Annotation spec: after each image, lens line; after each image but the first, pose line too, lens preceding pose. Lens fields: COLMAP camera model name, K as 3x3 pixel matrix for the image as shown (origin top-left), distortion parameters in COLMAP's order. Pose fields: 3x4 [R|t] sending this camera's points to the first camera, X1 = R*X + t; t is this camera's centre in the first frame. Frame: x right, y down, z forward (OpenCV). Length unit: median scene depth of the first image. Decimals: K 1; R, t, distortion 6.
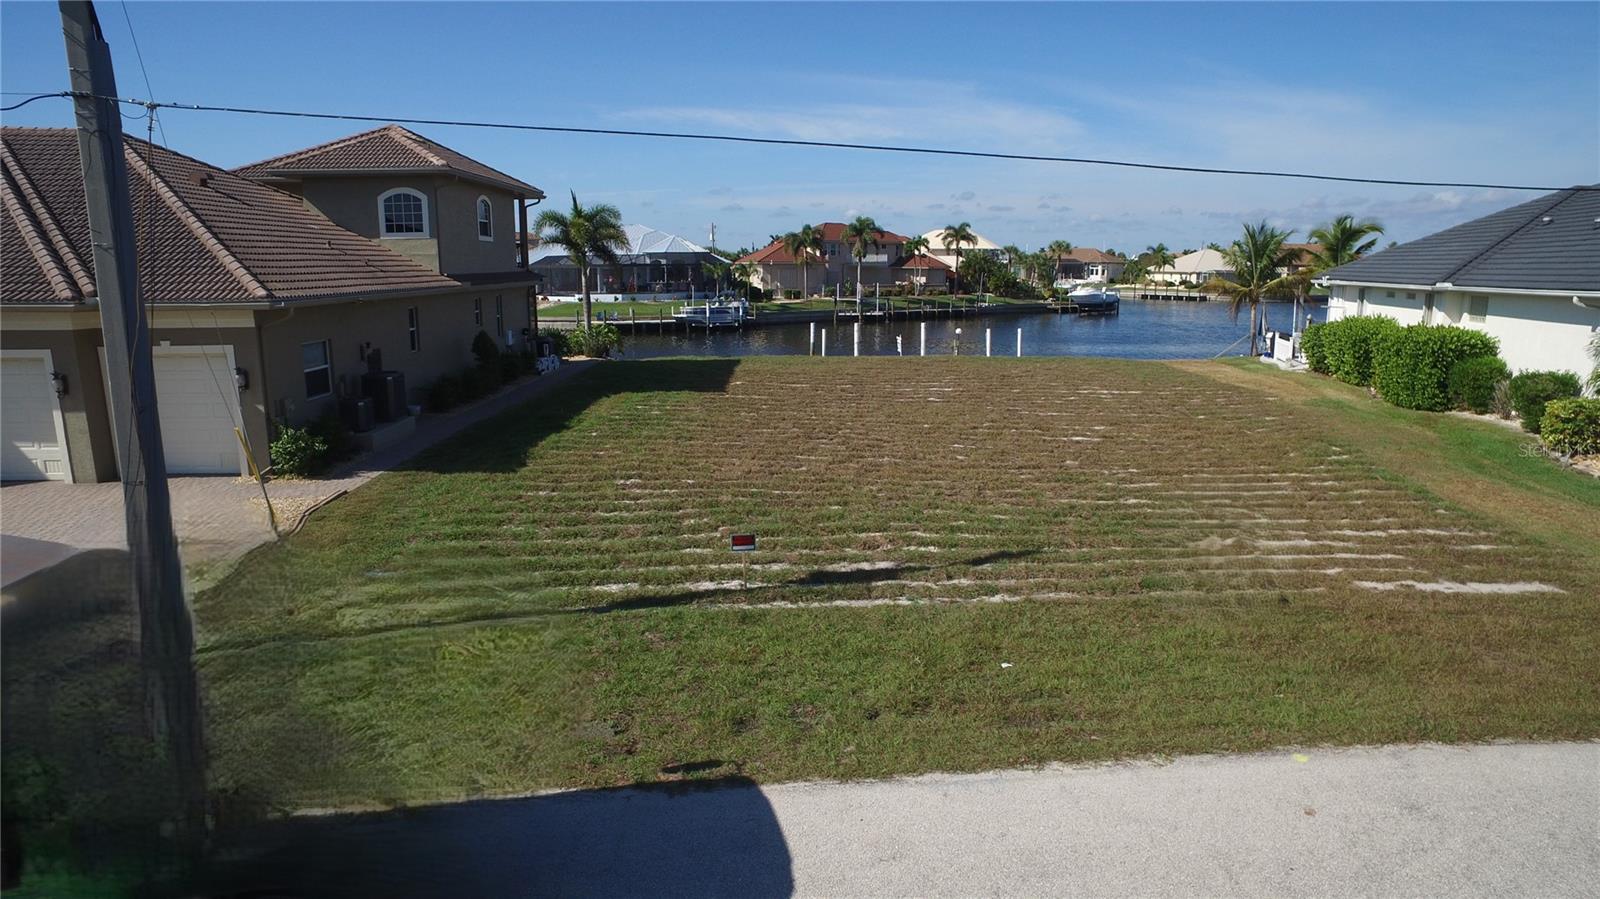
lens RADIAL K [[931.6, 0, 795.0], [0, 931.6, 451.1], [0, 0, 1]] dist [-0.122001, 0.085233]
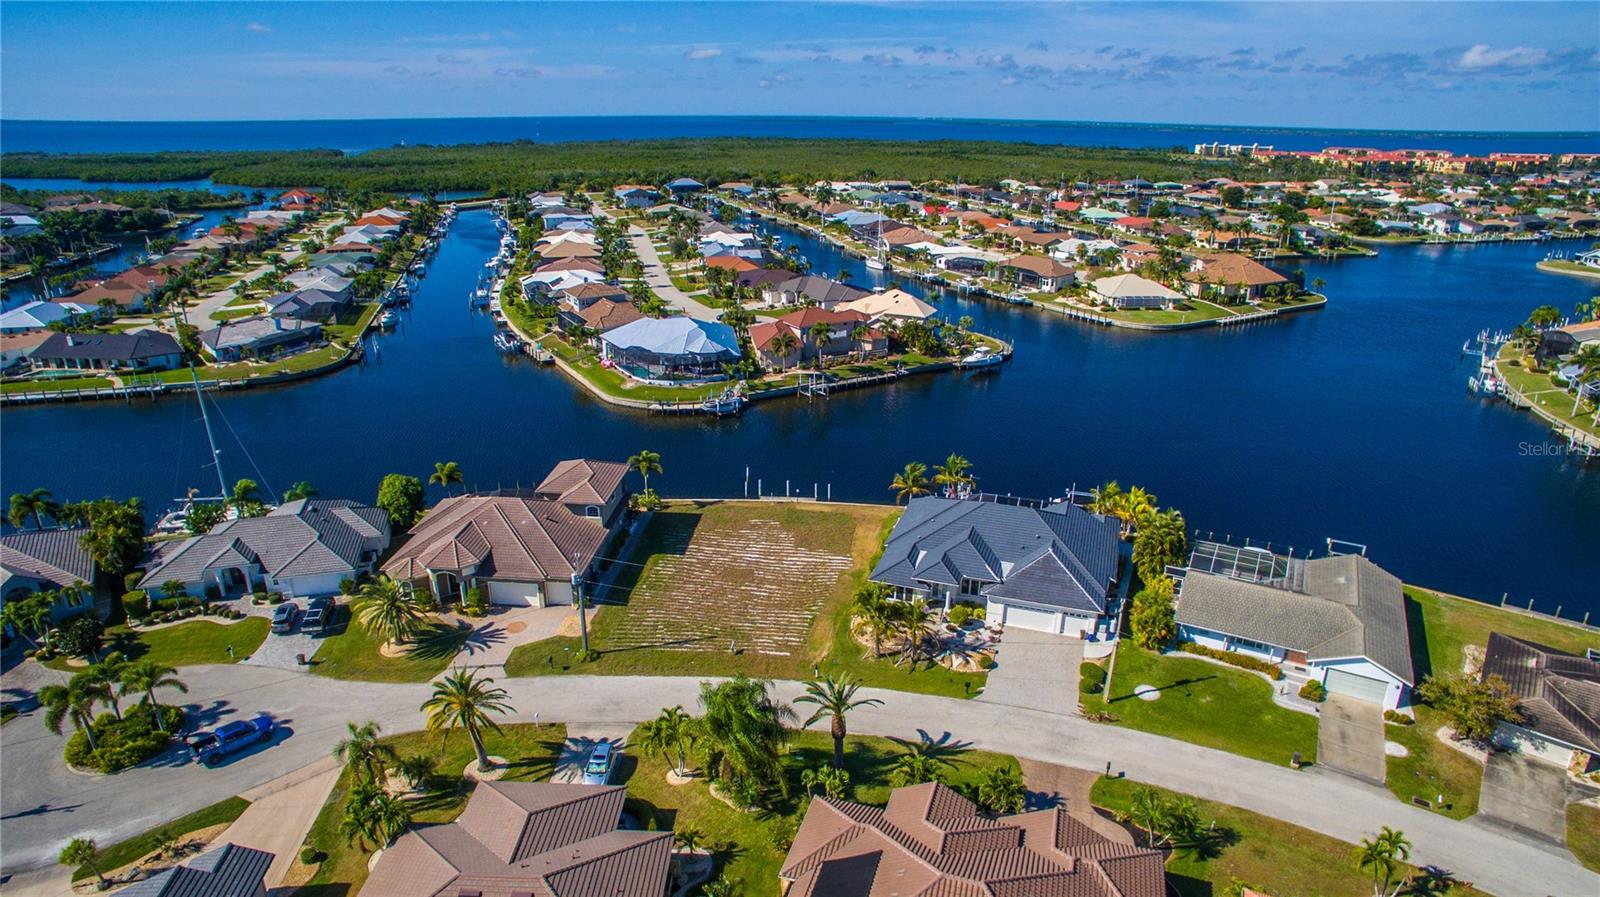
lens RADIAL K [[931.6, 0, 795.0], [0, 931.6, 450.1], [0, 0, 1]] dist [-0.122001, 0.085233]
pose [[0.995793, 0.032285, -0.085760, 0.165603], [-0.019260, 0.988713, 0.148578, -0.265794], [0.089589, -0.146301, 0.985175, -0.621101]]
